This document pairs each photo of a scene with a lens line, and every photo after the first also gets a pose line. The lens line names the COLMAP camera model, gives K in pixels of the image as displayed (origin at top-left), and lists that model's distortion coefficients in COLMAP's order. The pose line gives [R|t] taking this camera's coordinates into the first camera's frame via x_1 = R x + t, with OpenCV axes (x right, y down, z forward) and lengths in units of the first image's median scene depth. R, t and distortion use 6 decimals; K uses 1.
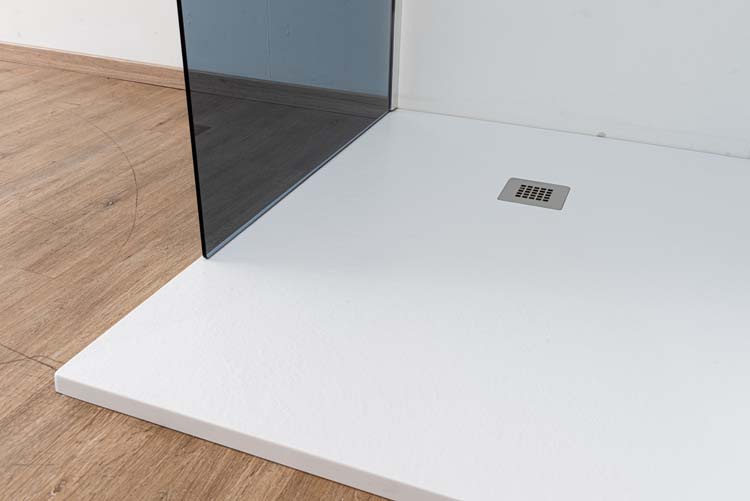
lens RADIAL K [[734.8, 0, 373.7], [0, 734.8, 249.4], [0, 0, 1]] dist [-0.011151, 0.000000]
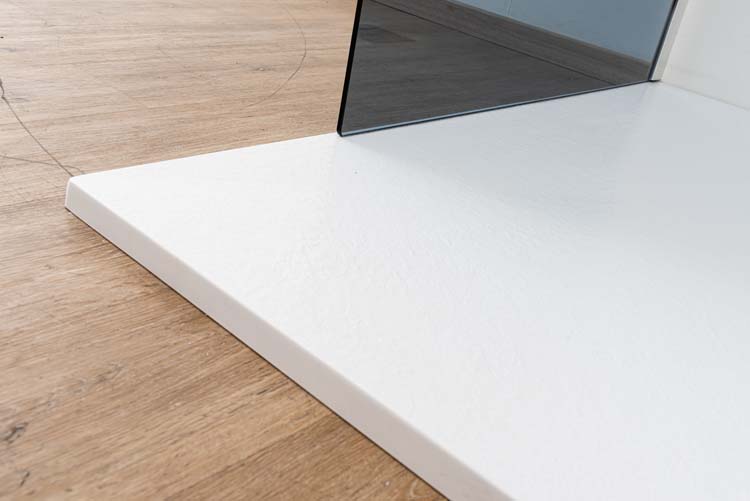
lens RADIAL K [[790.0, 0, 374.6], [0, 790.0, 251.7], [0, 0, 1]] dist [0.005194, 0.000000]
pose [[0.922997, 0.285848, -0.257618, 0.033433], [-0.302124, 0.952938, -0.025095, 0.126790], [0.238321, 0.100995, 0.965921, 0.269302]]
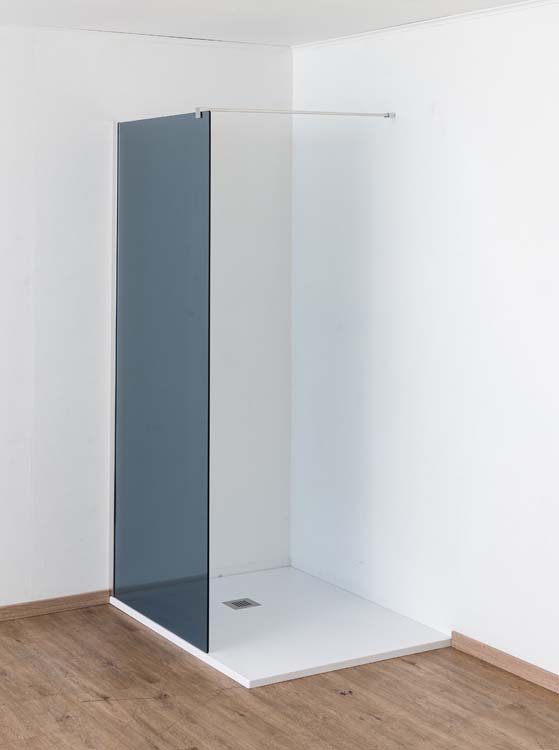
lens RADIAL K [[1309.1, 0, 280.1], [0, 1309.1, 374.7], [0, 0, 1]] dist [0.032522, 0.000000]
pose [[0.608728, -0.112978, 0.785294, -3.088382], [0.391110, 0.903914, -0.173129, 0.022344], [-0.690278, 0.412524, 0.594424, -1.858015]]
